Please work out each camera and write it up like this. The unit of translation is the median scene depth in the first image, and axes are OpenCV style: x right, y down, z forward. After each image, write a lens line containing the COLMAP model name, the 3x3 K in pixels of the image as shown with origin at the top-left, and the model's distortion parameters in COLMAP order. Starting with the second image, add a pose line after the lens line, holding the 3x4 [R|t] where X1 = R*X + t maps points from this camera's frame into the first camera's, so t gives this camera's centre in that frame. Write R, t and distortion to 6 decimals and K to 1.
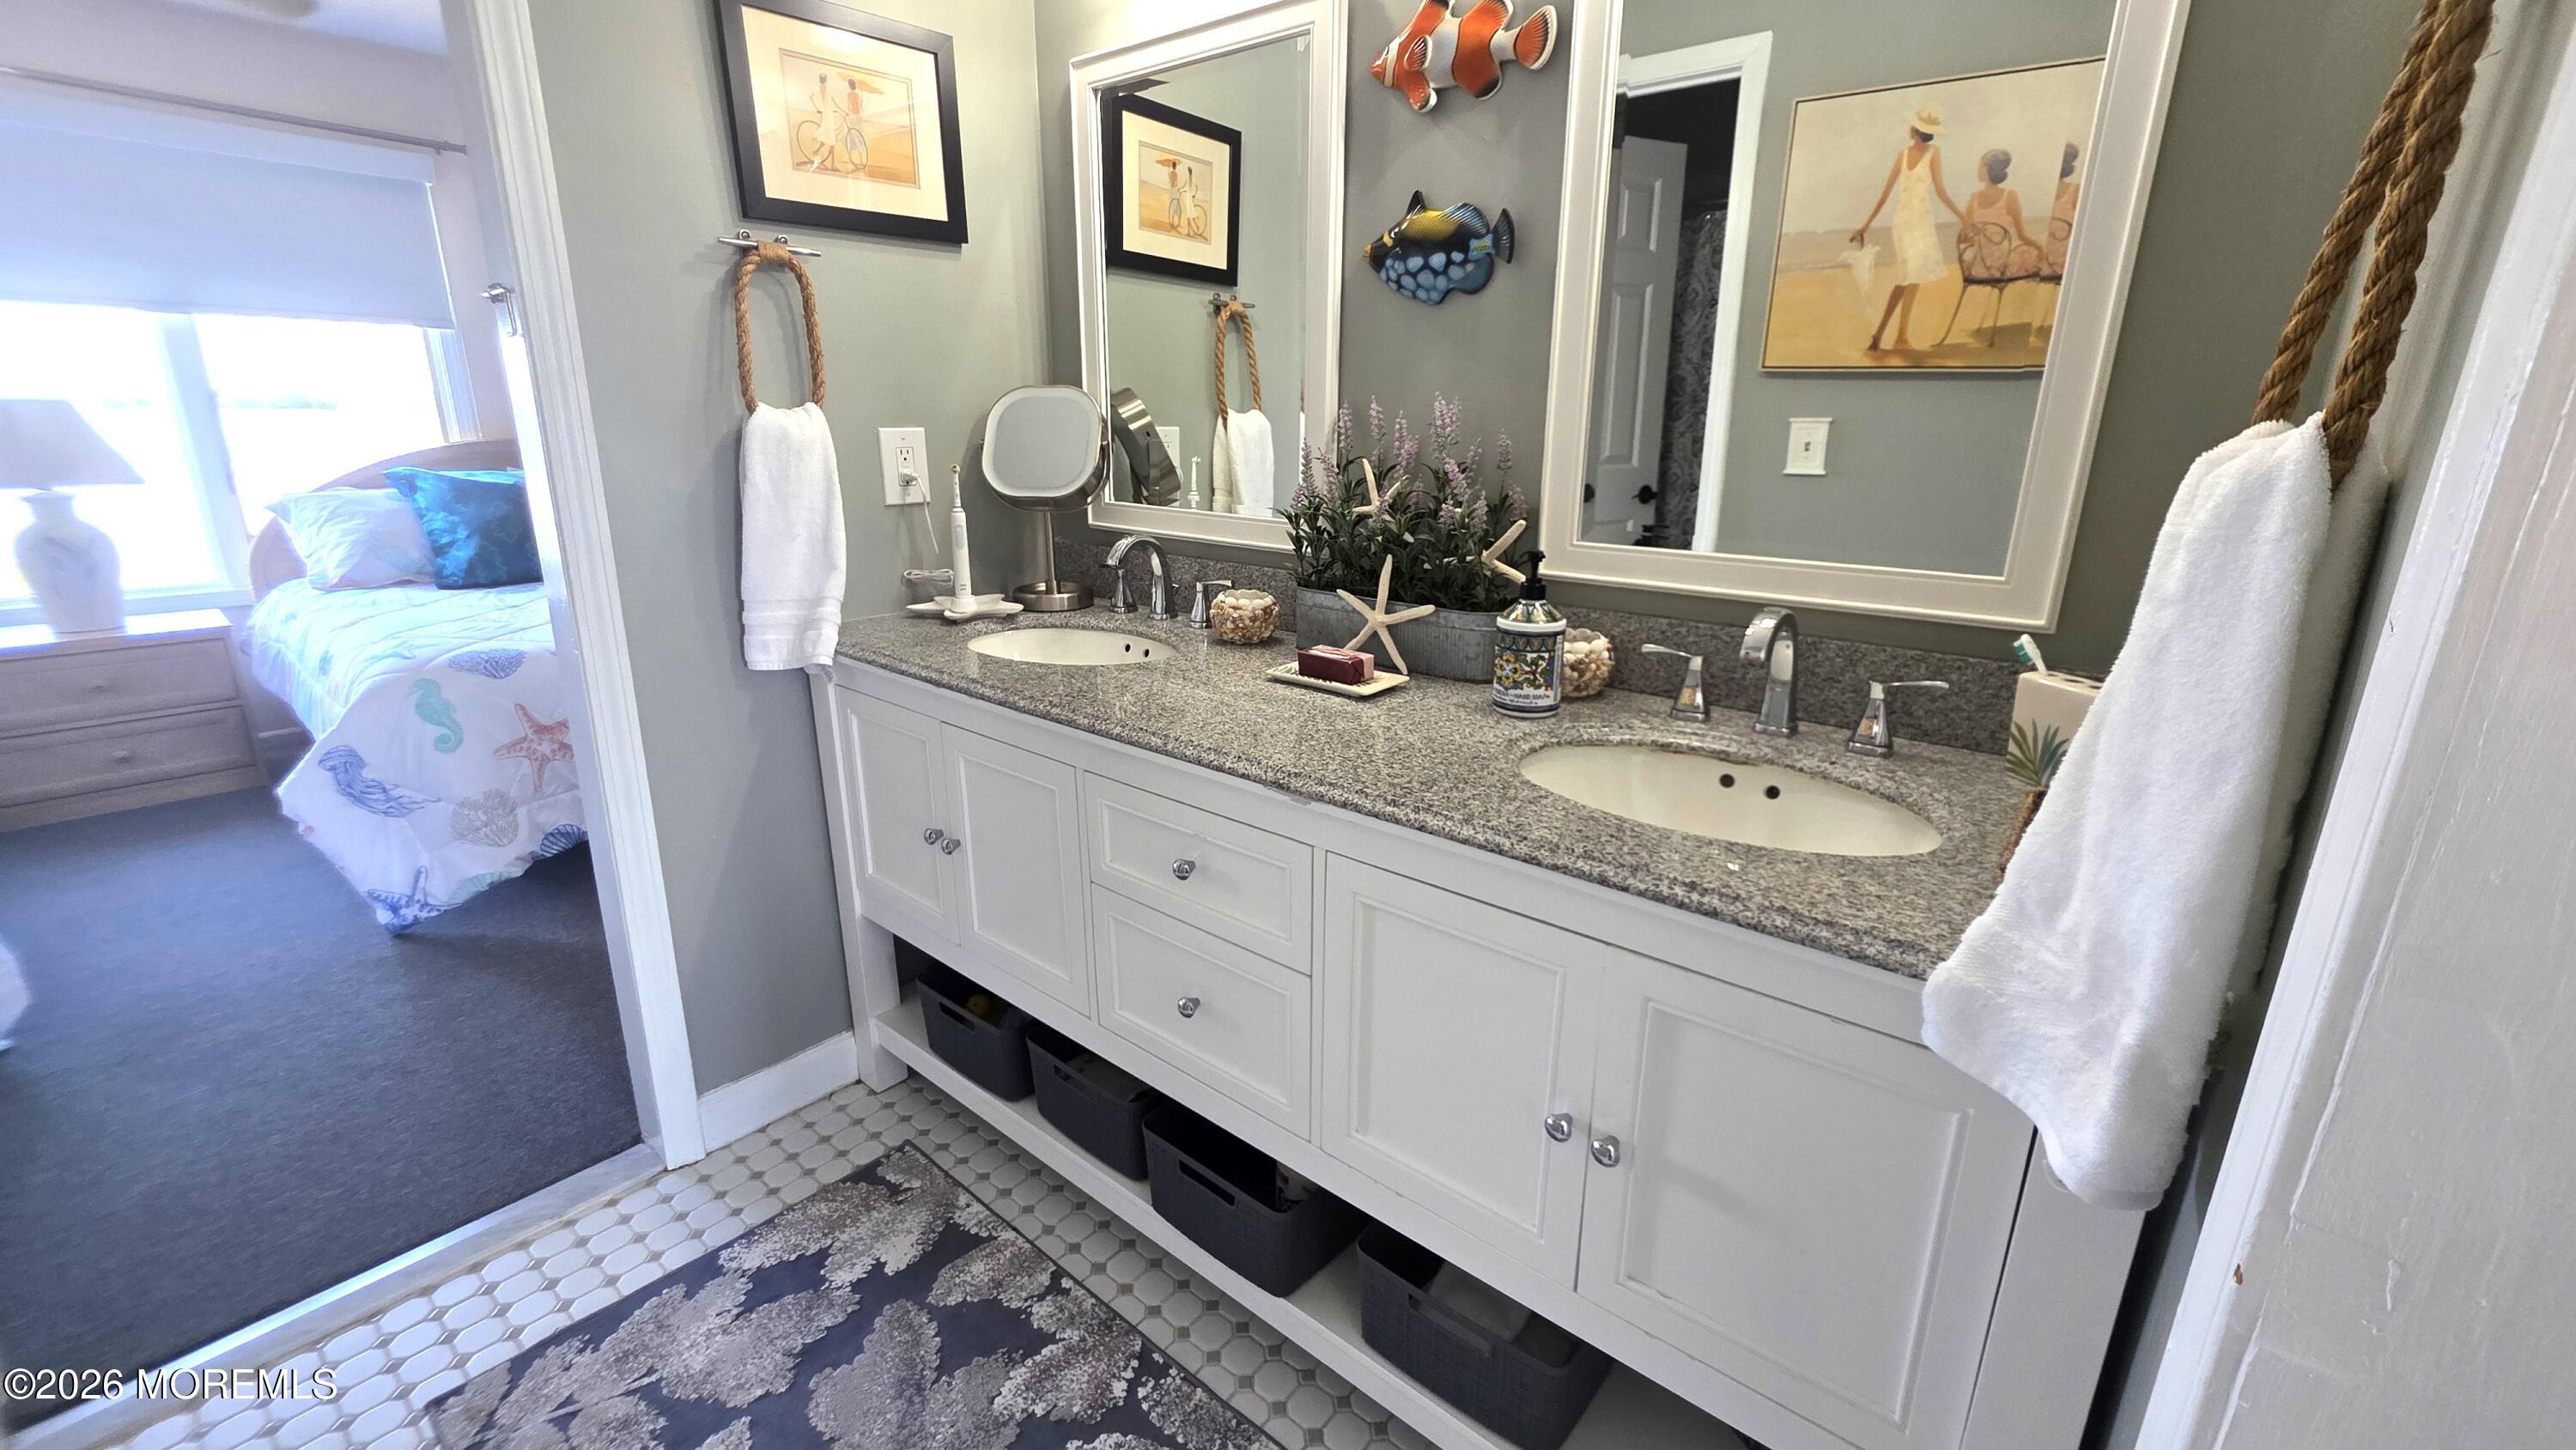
lens RADIAL K [[1034.1, 0, 1306.9], [0, 1034.1, 703.4], [0, 0, 1]] dist [-0.001016, 0.000659]
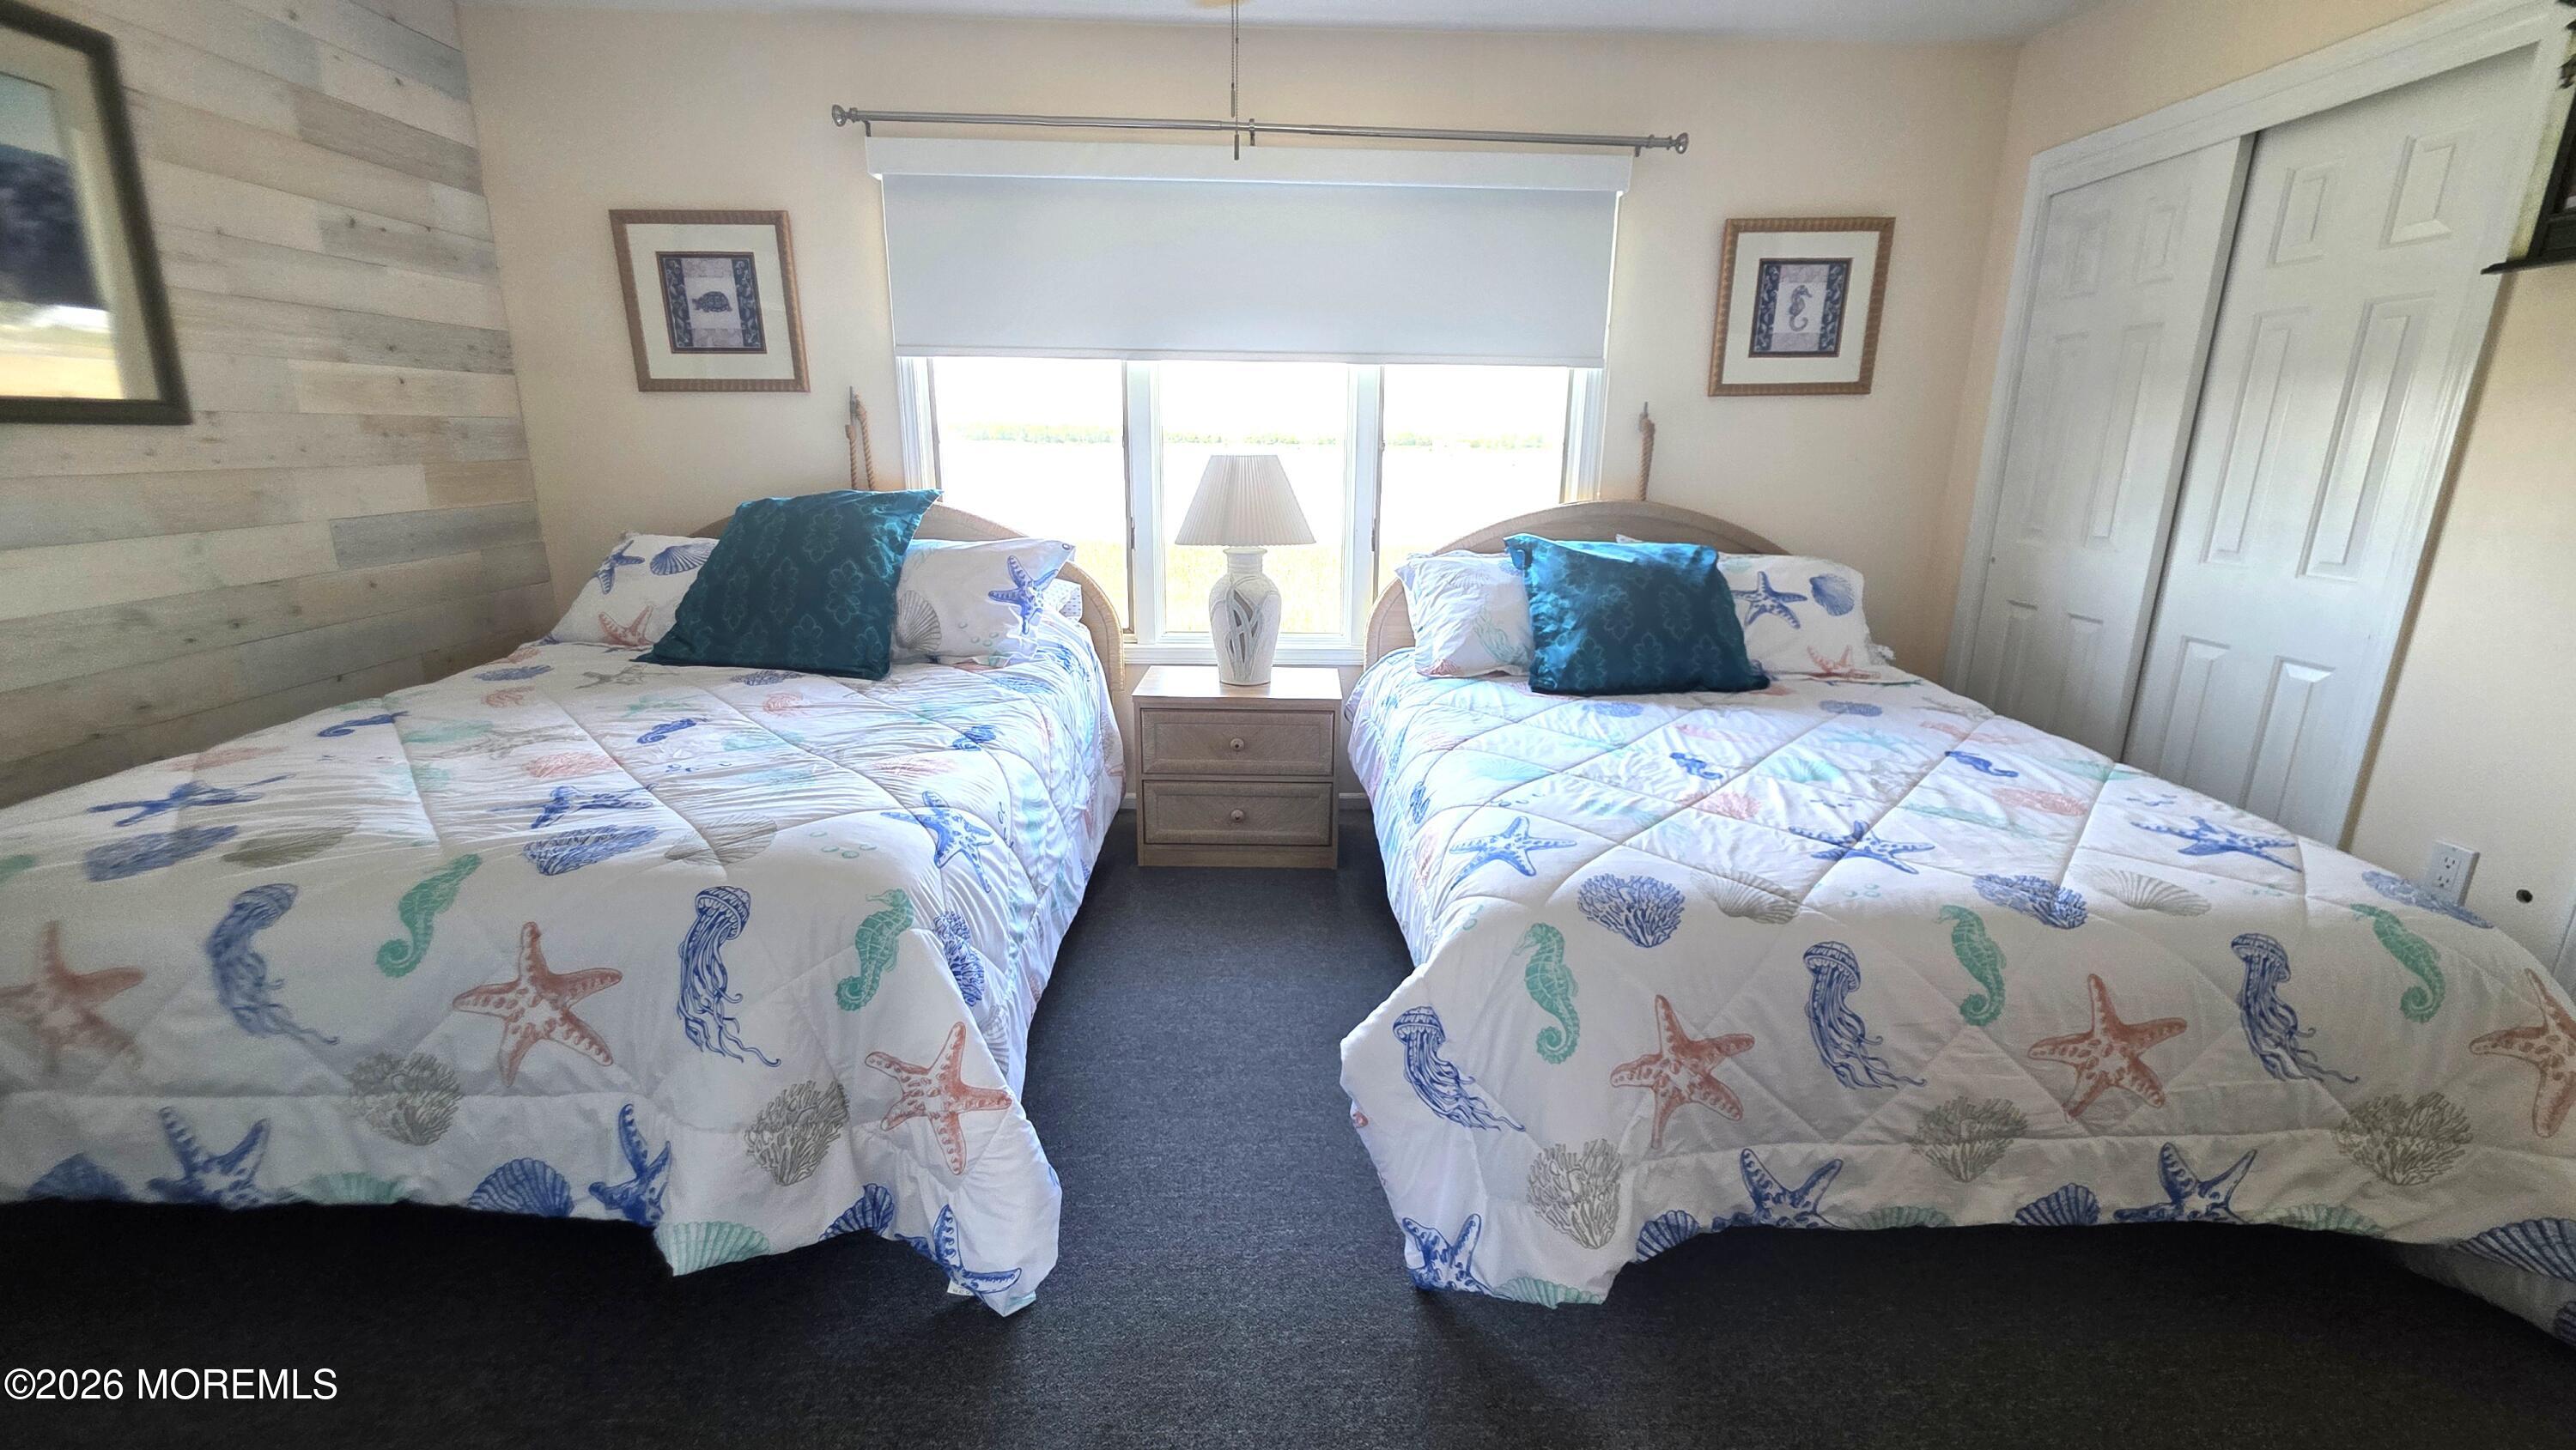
lens RADIAL K [[1034.1, 0, 1300.8], [0, 1034.1, 706.0], [0, 0, 1]] dist [-0.001016, 0.000659]
pose [[0.658068, 0.185161, -0.729837, -0.411745], [-0.207770, 0.976314, 0.060354, -0.121195], [0.723725, 0.111922, 0.680952, 0.364111]]
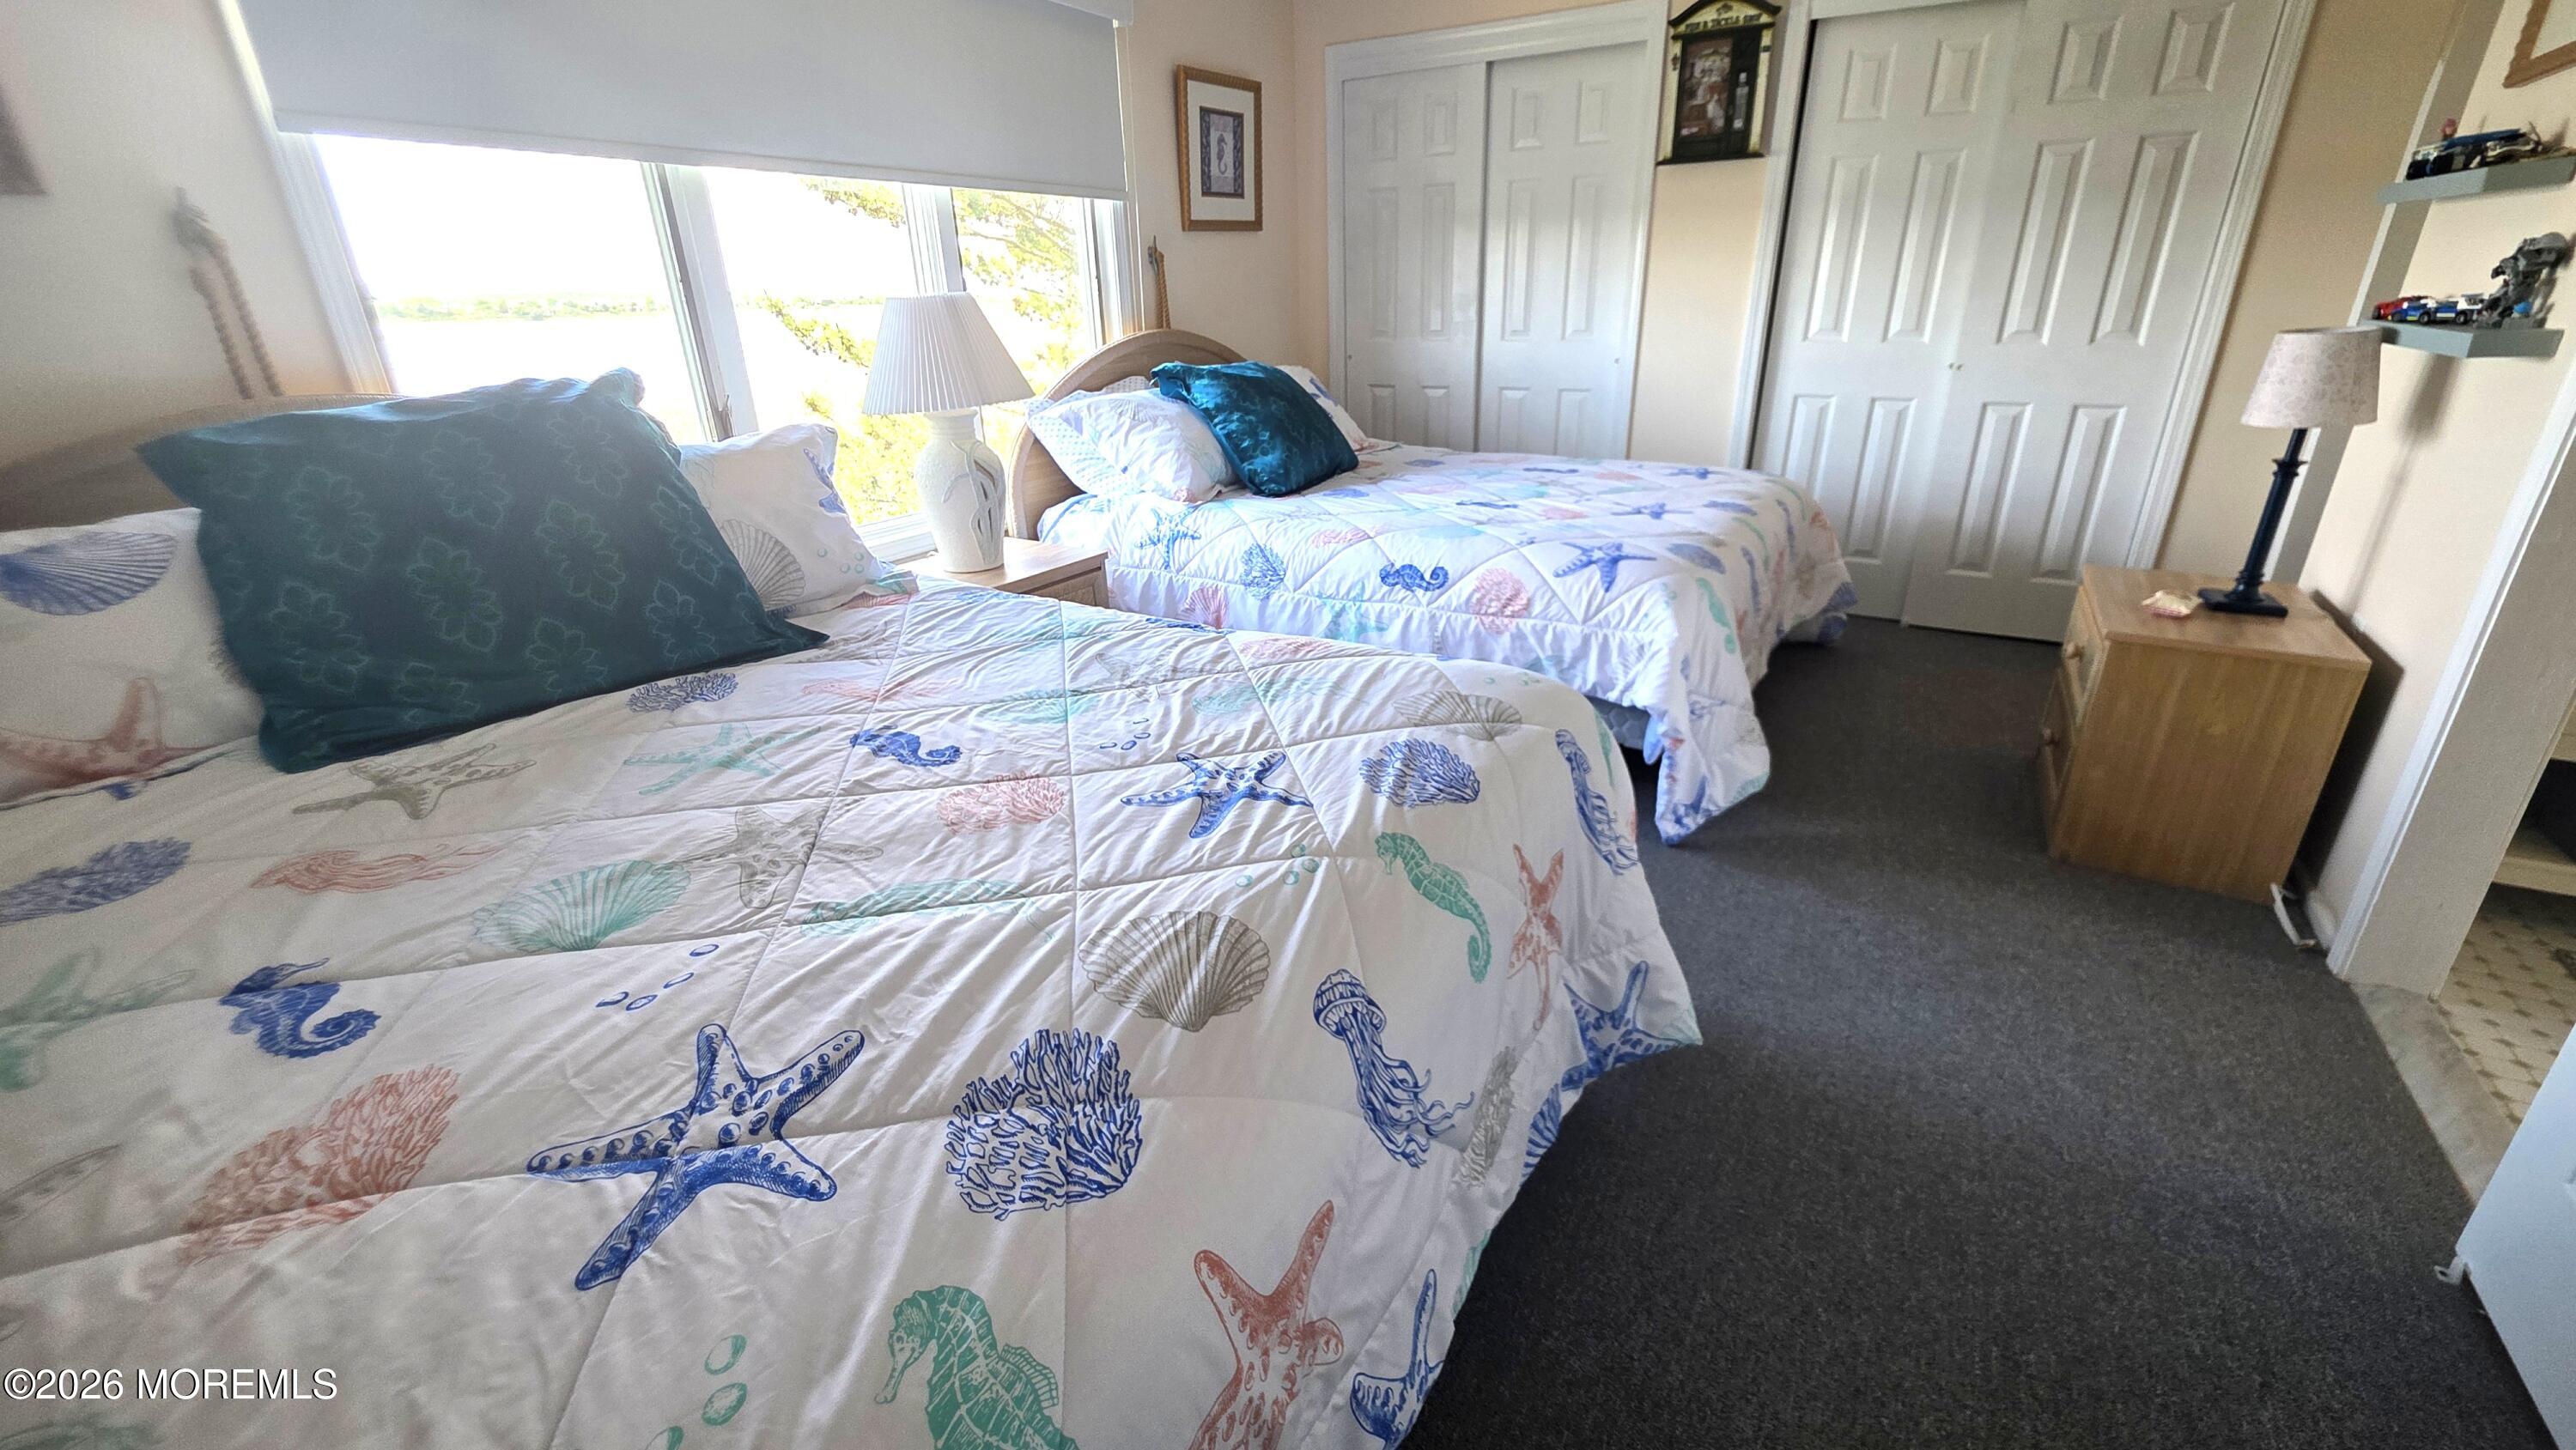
lens RADIAL K [[1034.1, 0, 1303.0], [0, 1034.1, 712.1], [0, 0, 1]] dist [-0.001016, 0.000659]
pose [[0.984897, -0.095807, 0.144219, -1.052706], [0.078281, 0.989357, 0.122654, -0.036469], [-0.154435, -0.109512, 0.981915, 0.088051]]
